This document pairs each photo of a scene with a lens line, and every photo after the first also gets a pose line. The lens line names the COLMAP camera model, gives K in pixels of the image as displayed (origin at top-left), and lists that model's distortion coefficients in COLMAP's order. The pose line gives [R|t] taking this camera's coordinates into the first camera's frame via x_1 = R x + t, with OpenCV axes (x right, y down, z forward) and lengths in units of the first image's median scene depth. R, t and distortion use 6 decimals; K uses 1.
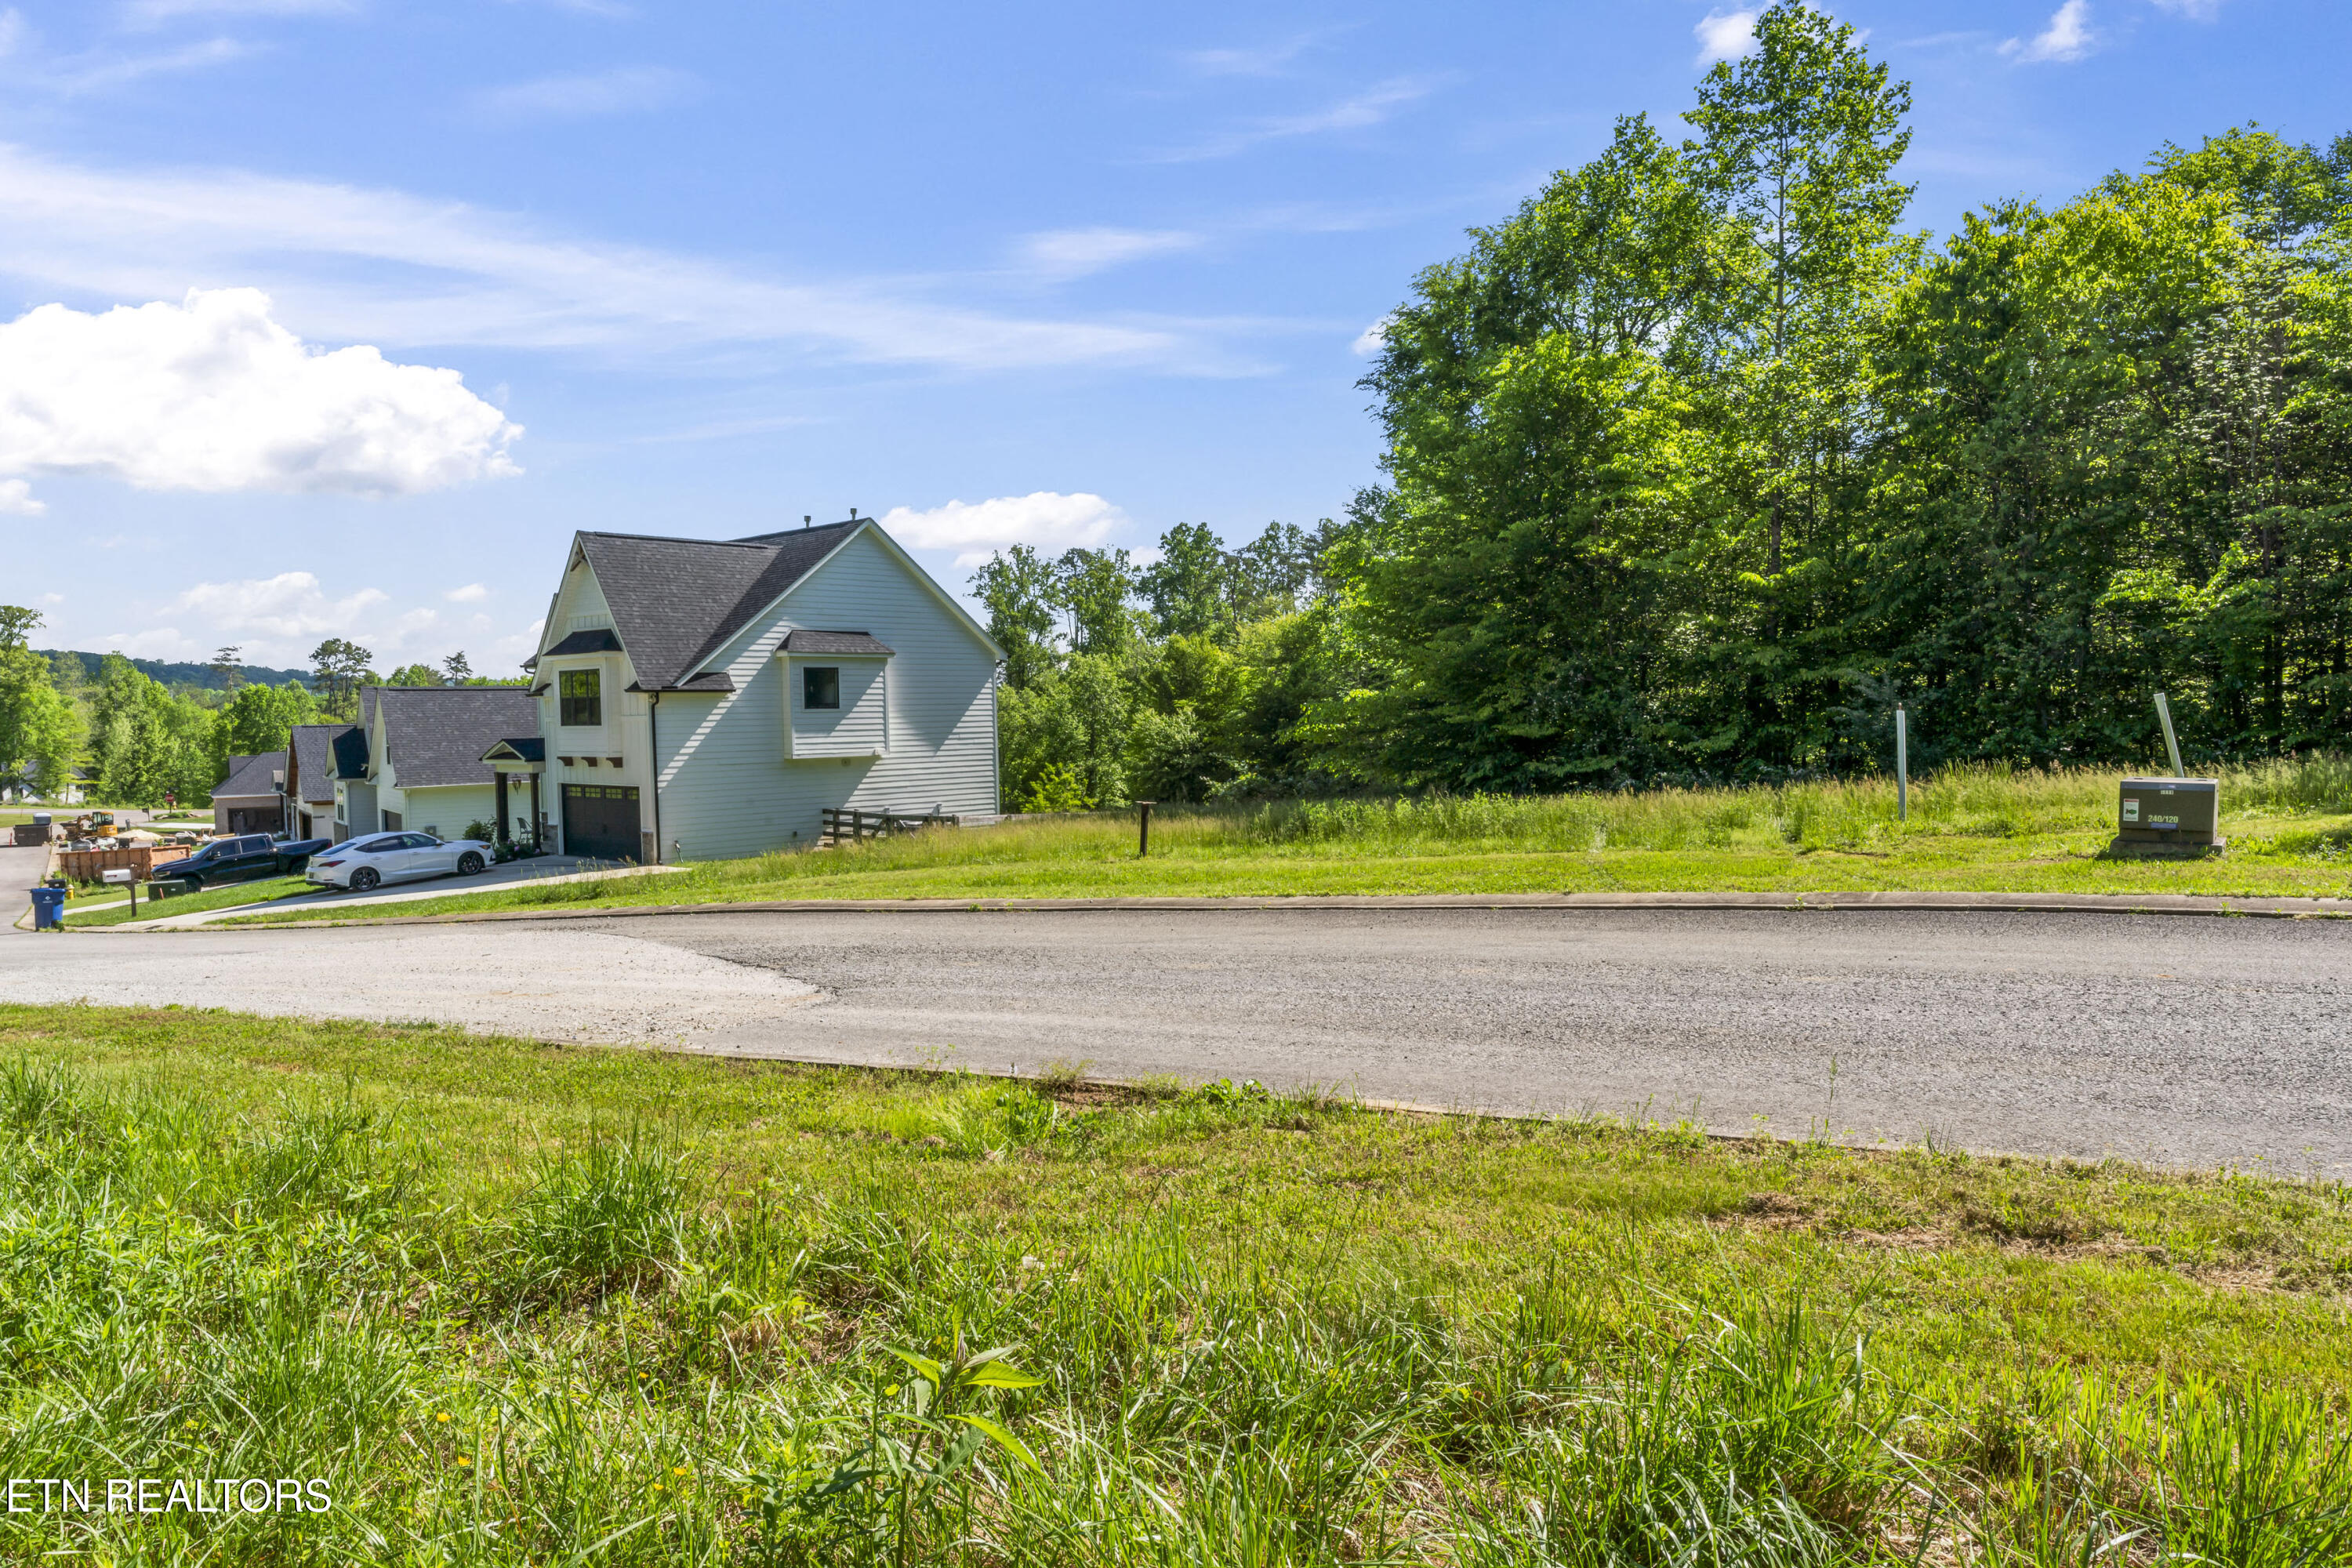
lens RADIAL K [[1608.9, 0, 1130.8], [0, 1608.9, 820.2], [0, 0, 1]] dist [-0.003614, 0.002433]
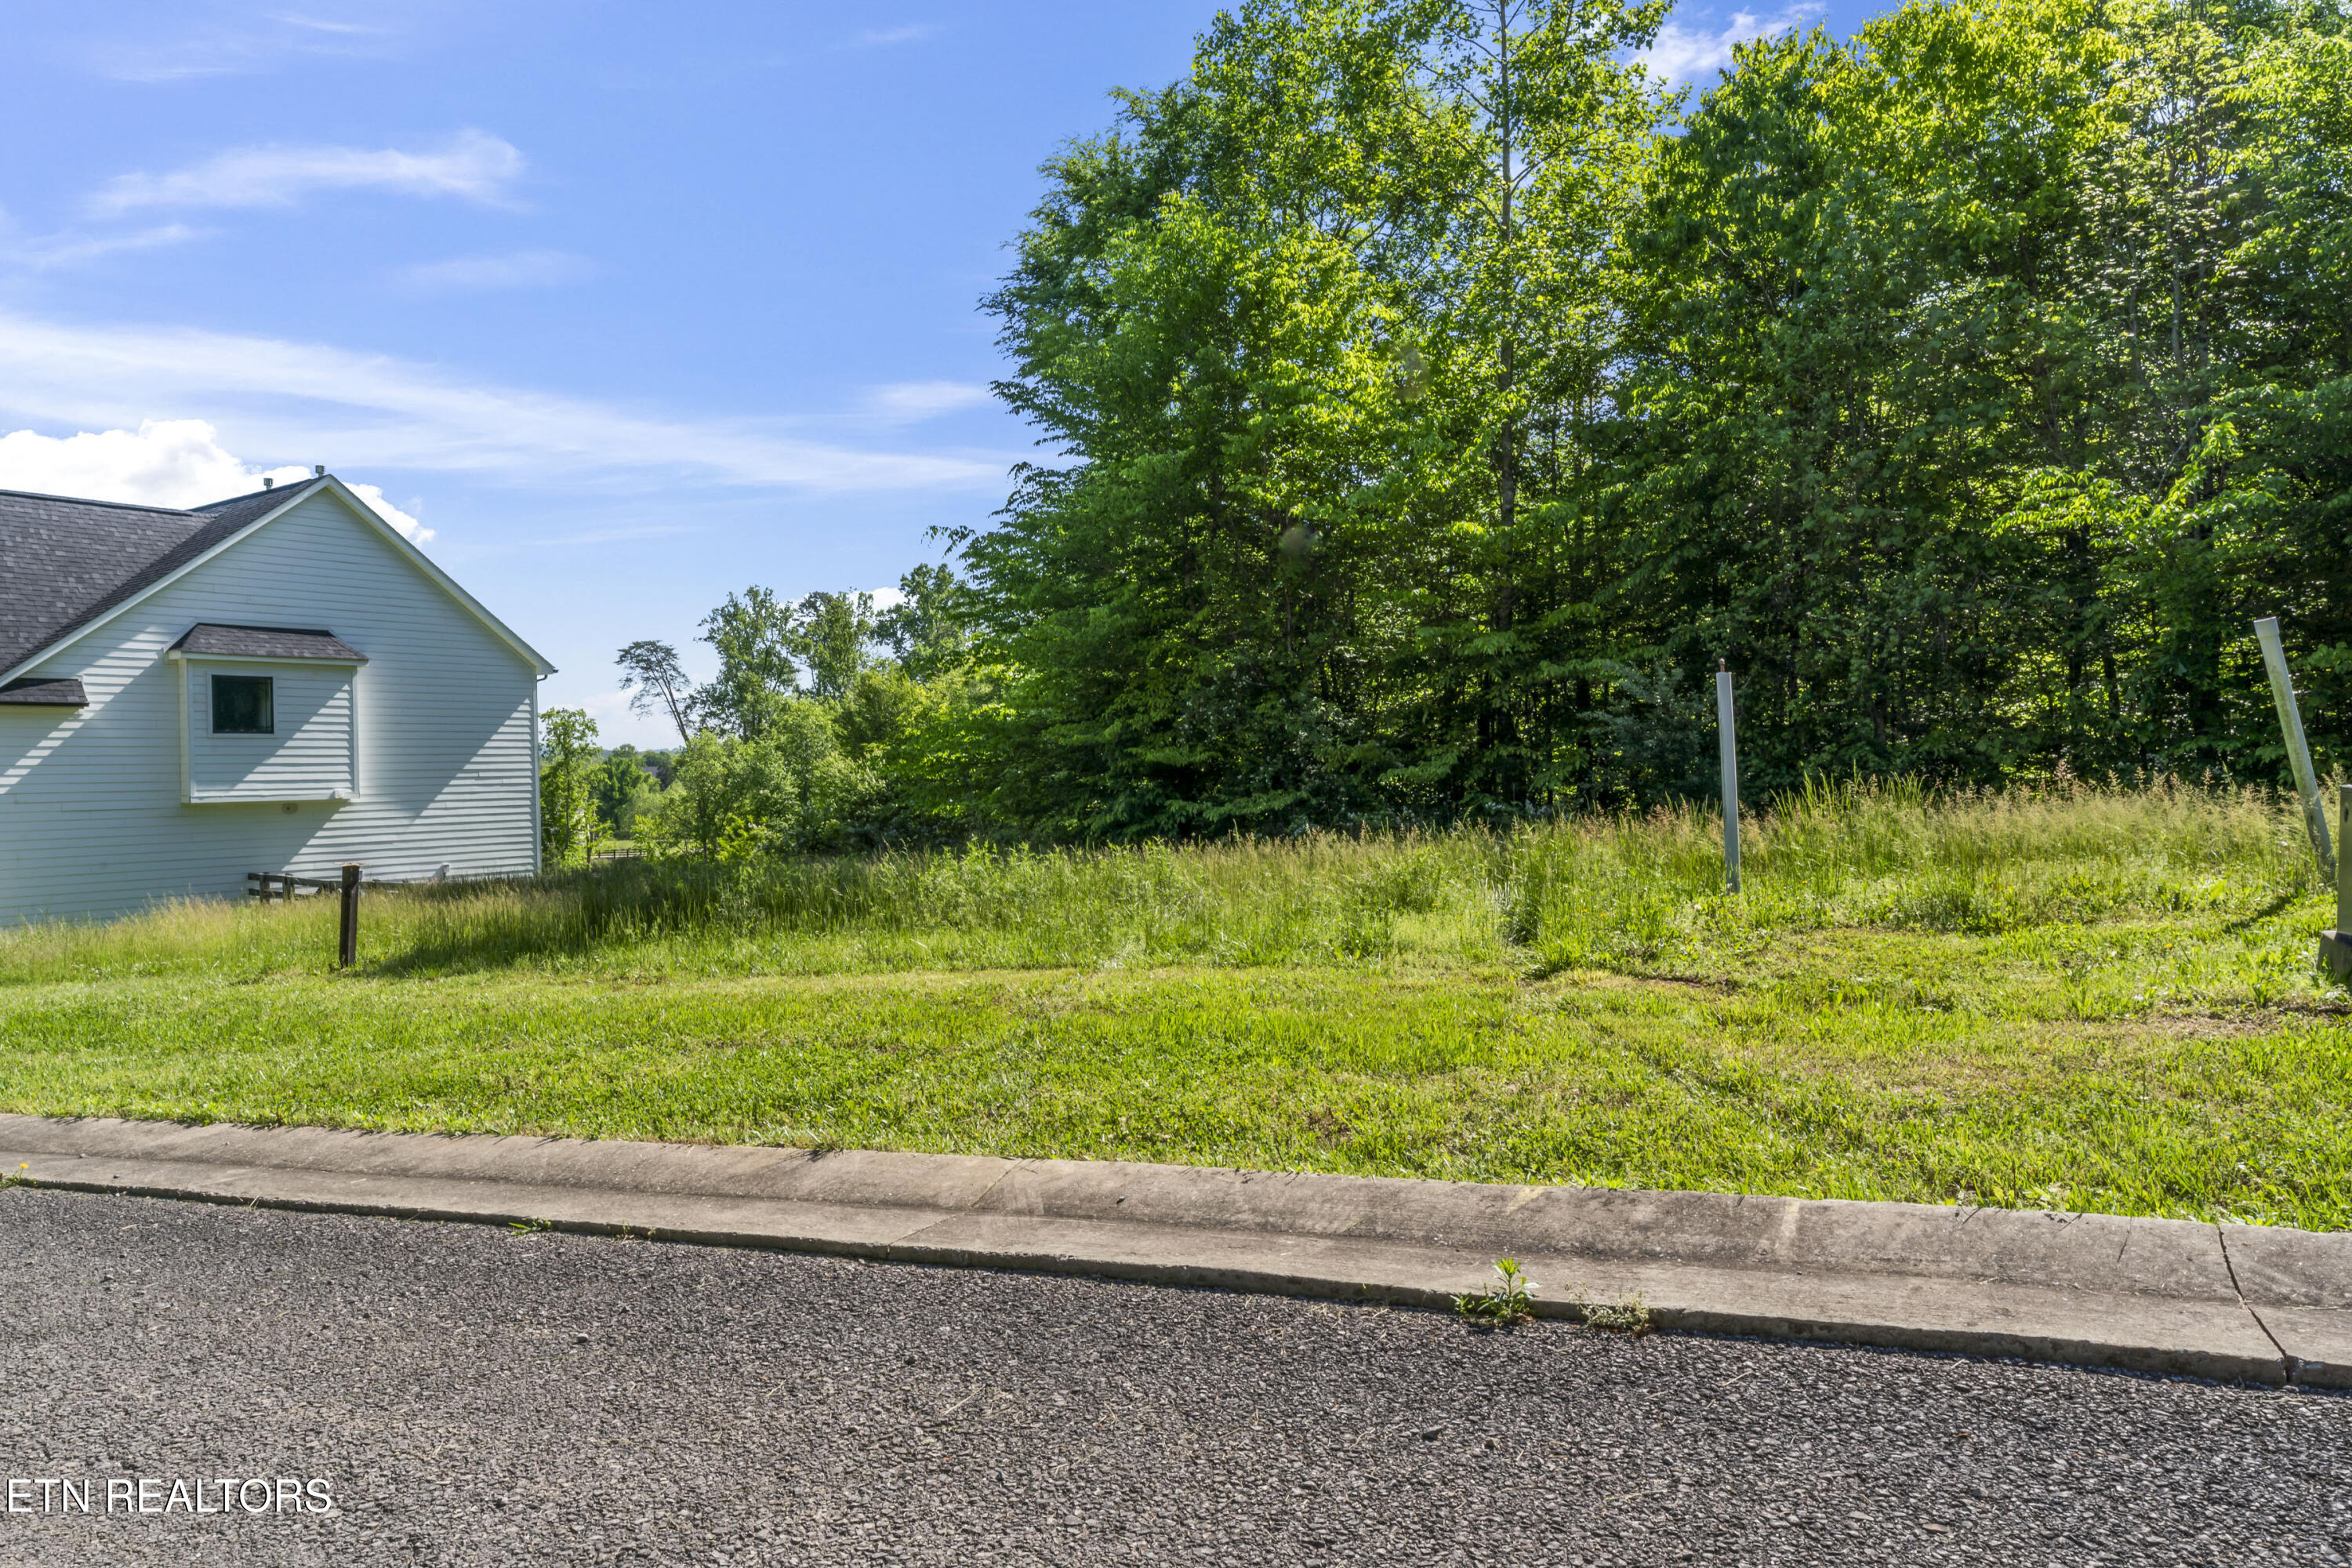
lens RADIAL K [[1608.9, 0, 1162.9], [0, 1608.9, 779.9], [0, 0, 1]] dist [-0.003614, 0.002433]
pose [[0.987661, 0.001022, 0.156606, 0.103986], [0.008421, 0.998185, -0.059626, -0.002836], [-0.156383, 0.060209, 0.985860, 0.243899]]
